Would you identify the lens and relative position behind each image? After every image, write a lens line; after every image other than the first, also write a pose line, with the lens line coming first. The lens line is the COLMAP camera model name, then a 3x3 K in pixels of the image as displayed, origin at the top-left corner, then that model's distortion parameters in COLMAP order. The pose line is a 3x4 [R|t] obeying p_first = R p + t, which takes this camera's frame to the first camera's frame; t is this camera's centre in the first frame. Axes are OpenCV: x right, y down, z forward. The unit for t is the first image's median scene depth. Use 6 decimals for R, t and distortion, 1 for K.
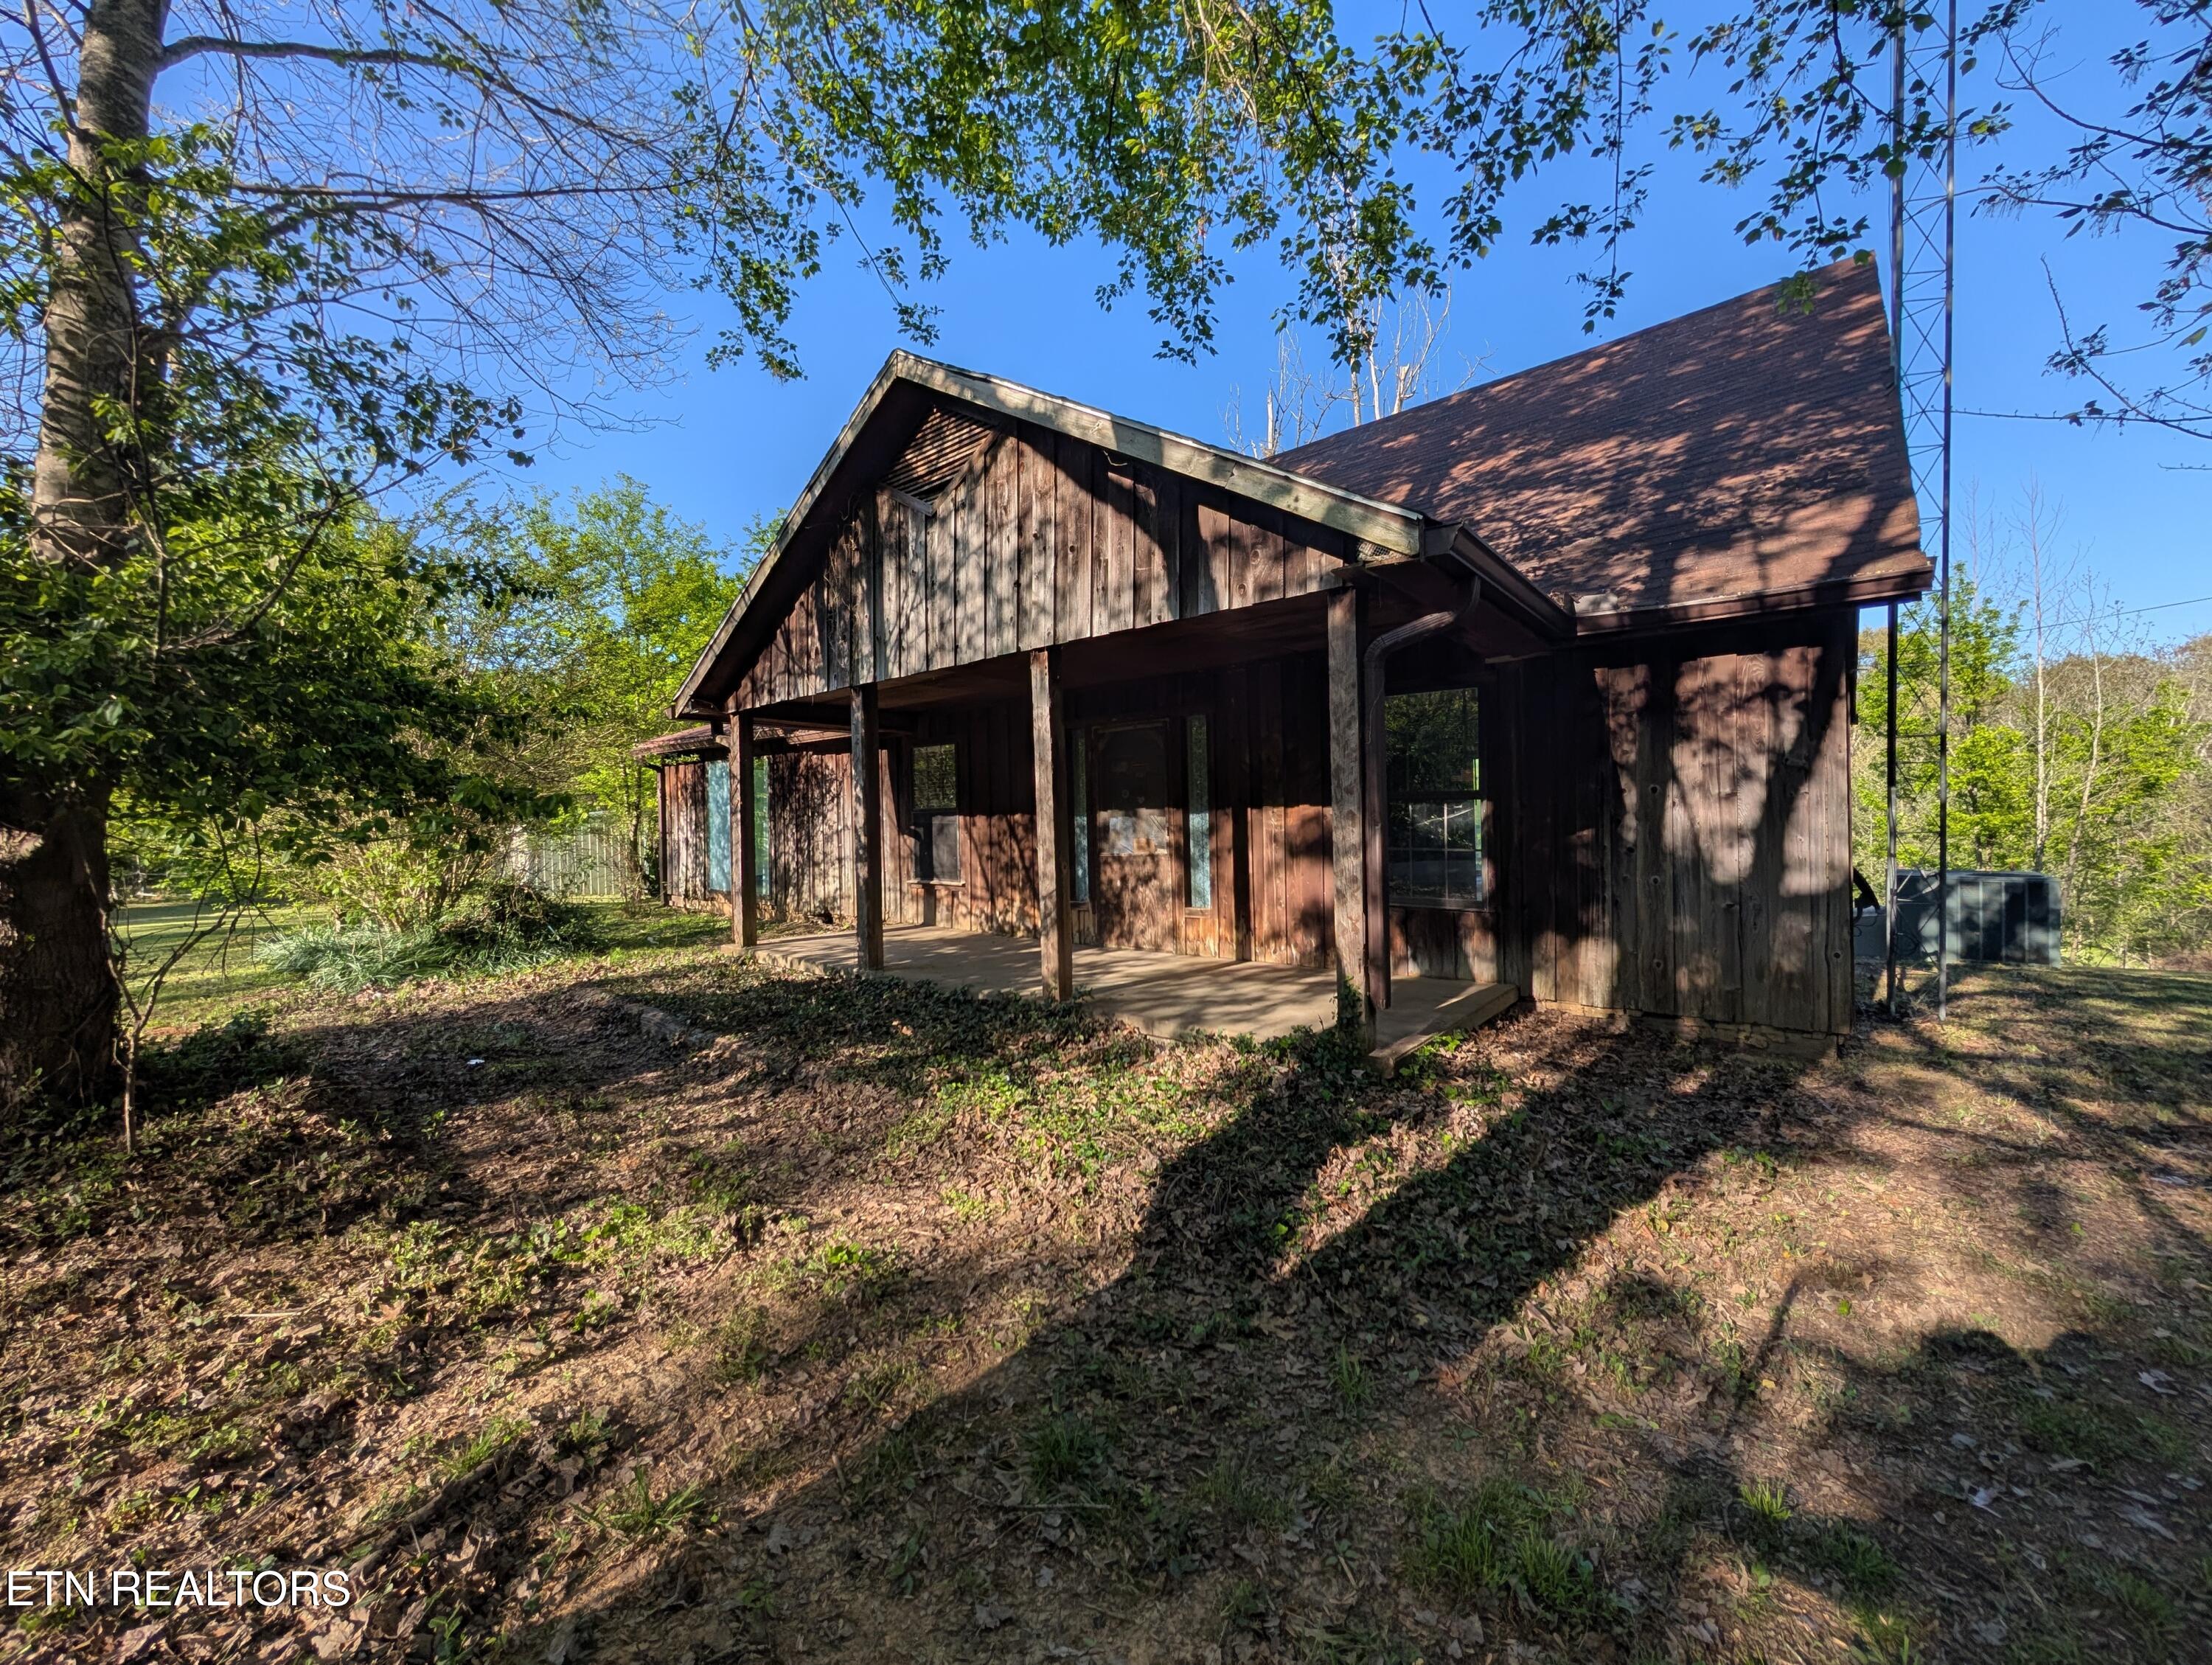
lens RADIAL K [[846.2, 0, 1123.5], [0, 846.2, 821.4], [0, 0, 1]] dist [0.001748, 0.000725]
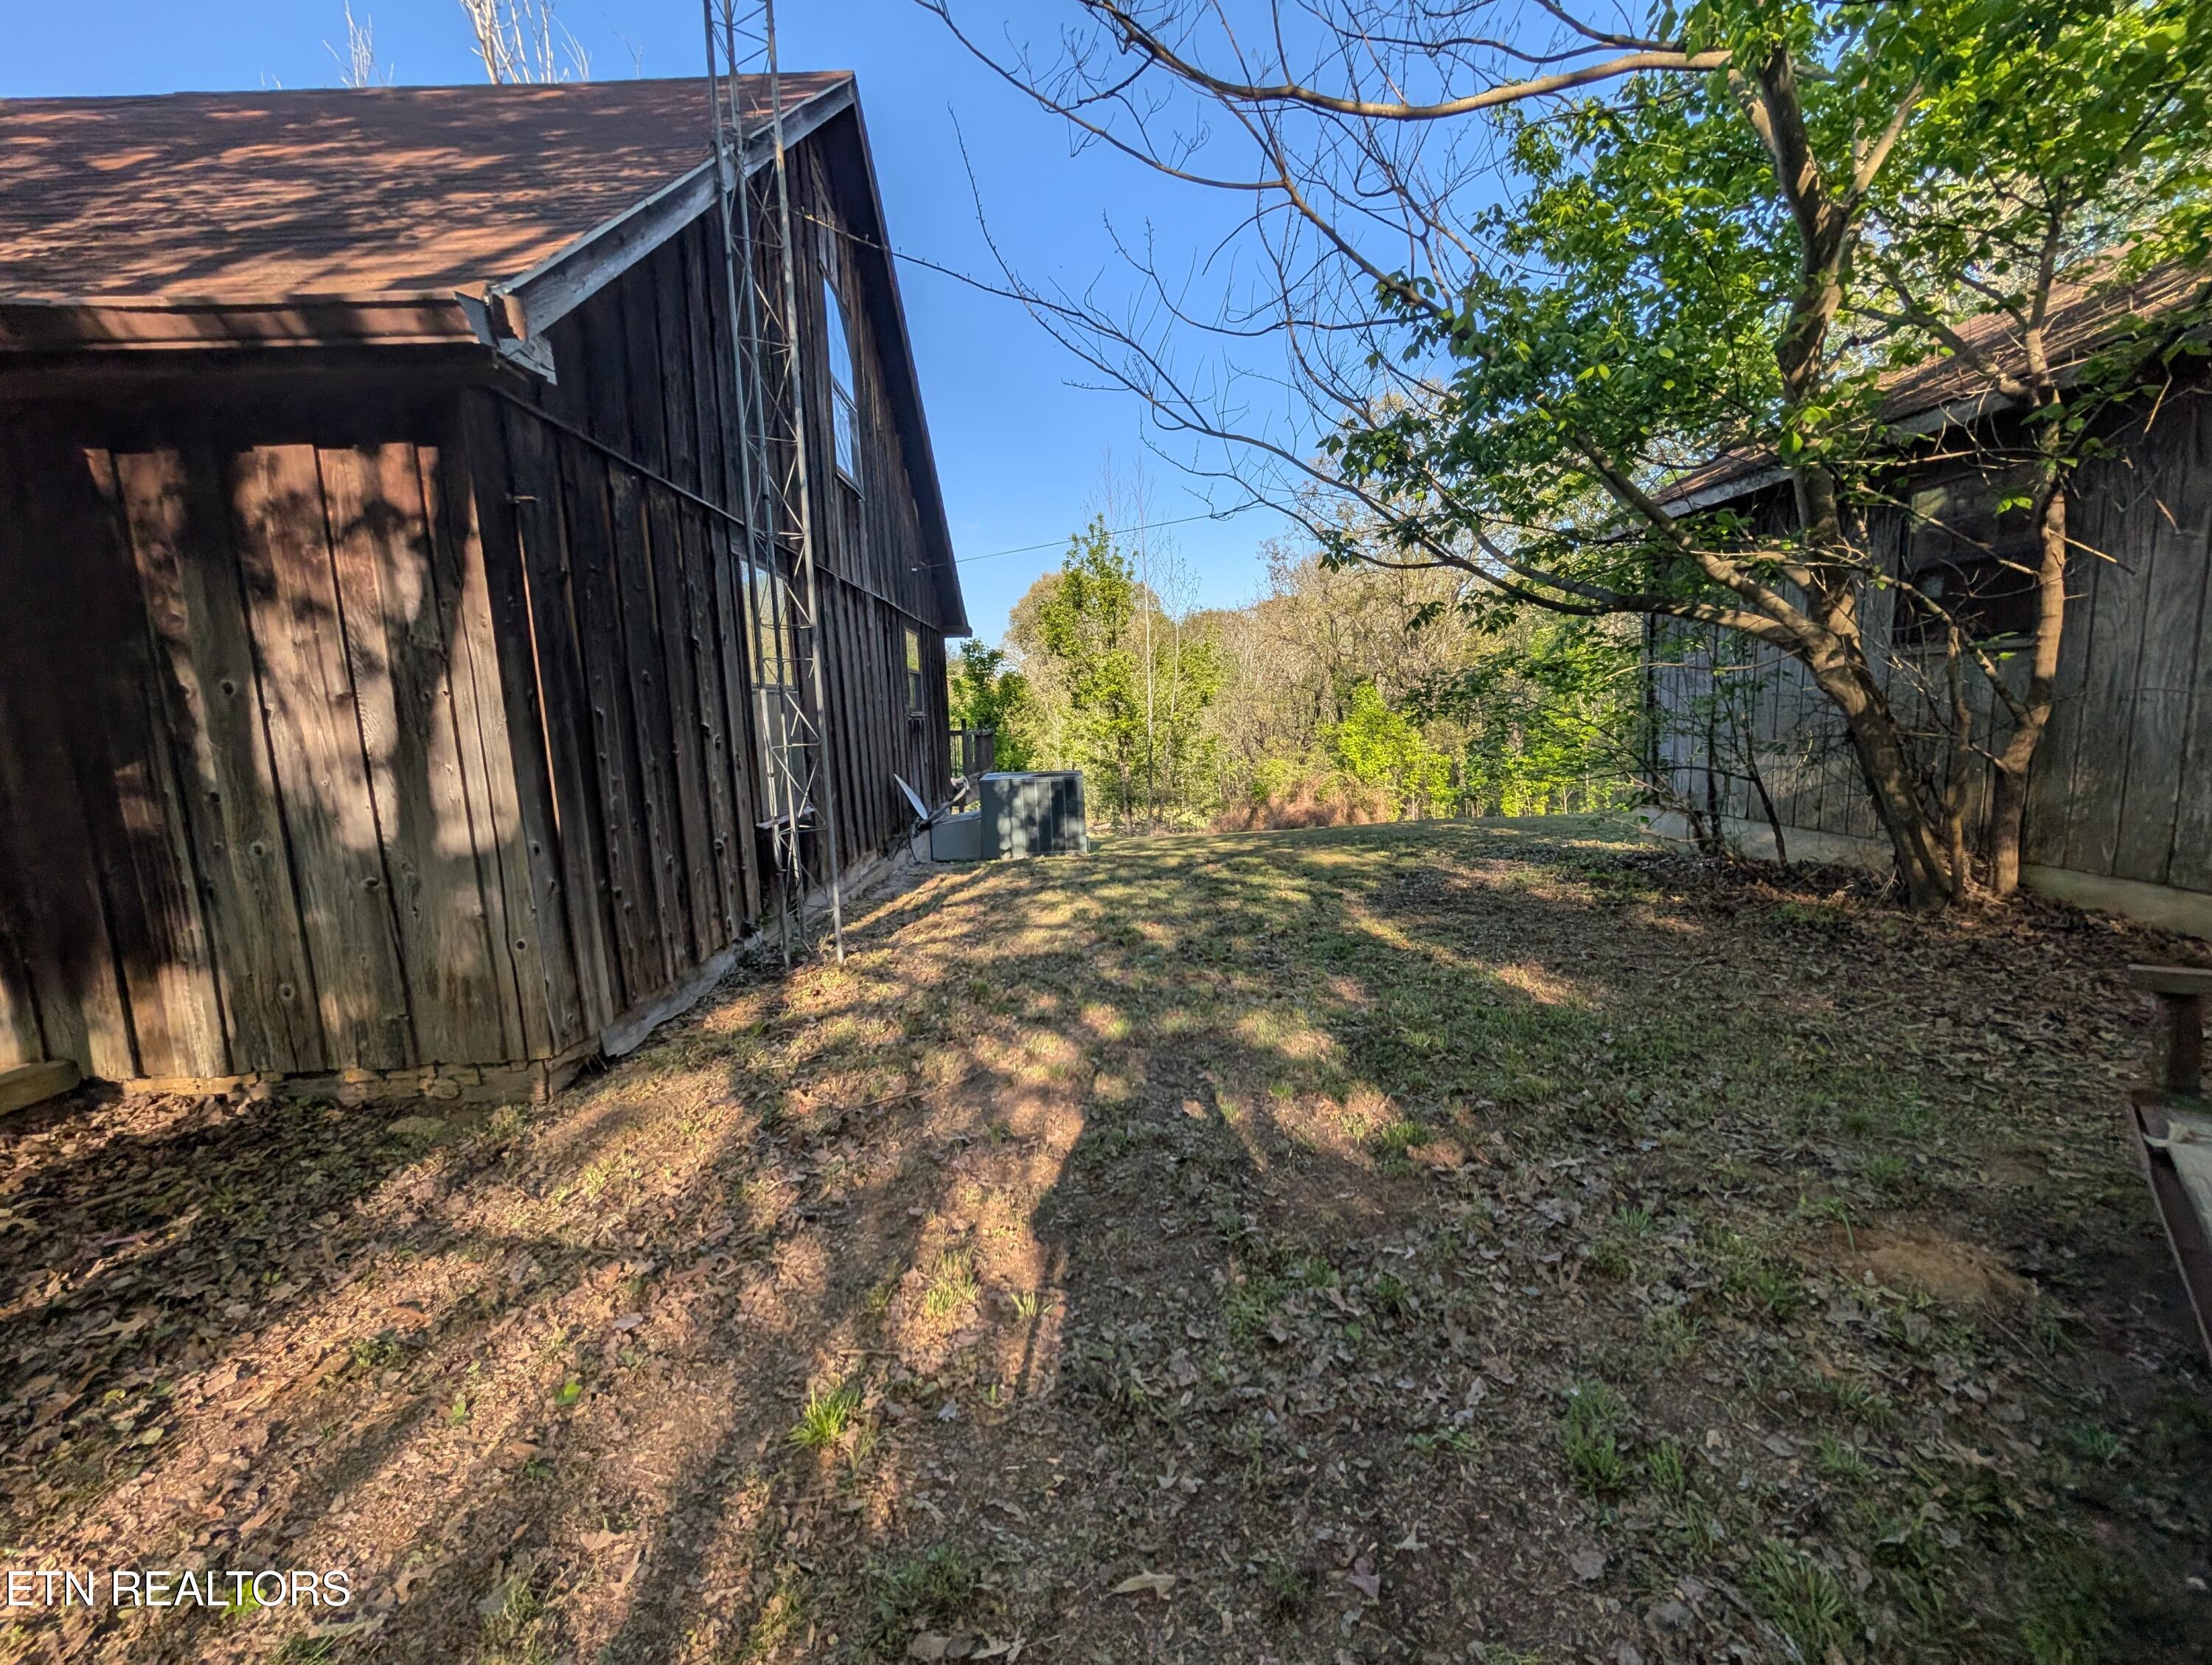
lens RADIAL K [[846.2, 0, 1113.8], [0, 846.2, 826.8], [0, 0, 1]] dist [0.001748, 0.000725]
pose [[0.745130, -0.096979, 0.659830, 0.697273], [0.024639, 0.992698, 0.118079, 0.001526], [-0.666464, -0.071727, 0.742079, 0.203510]]
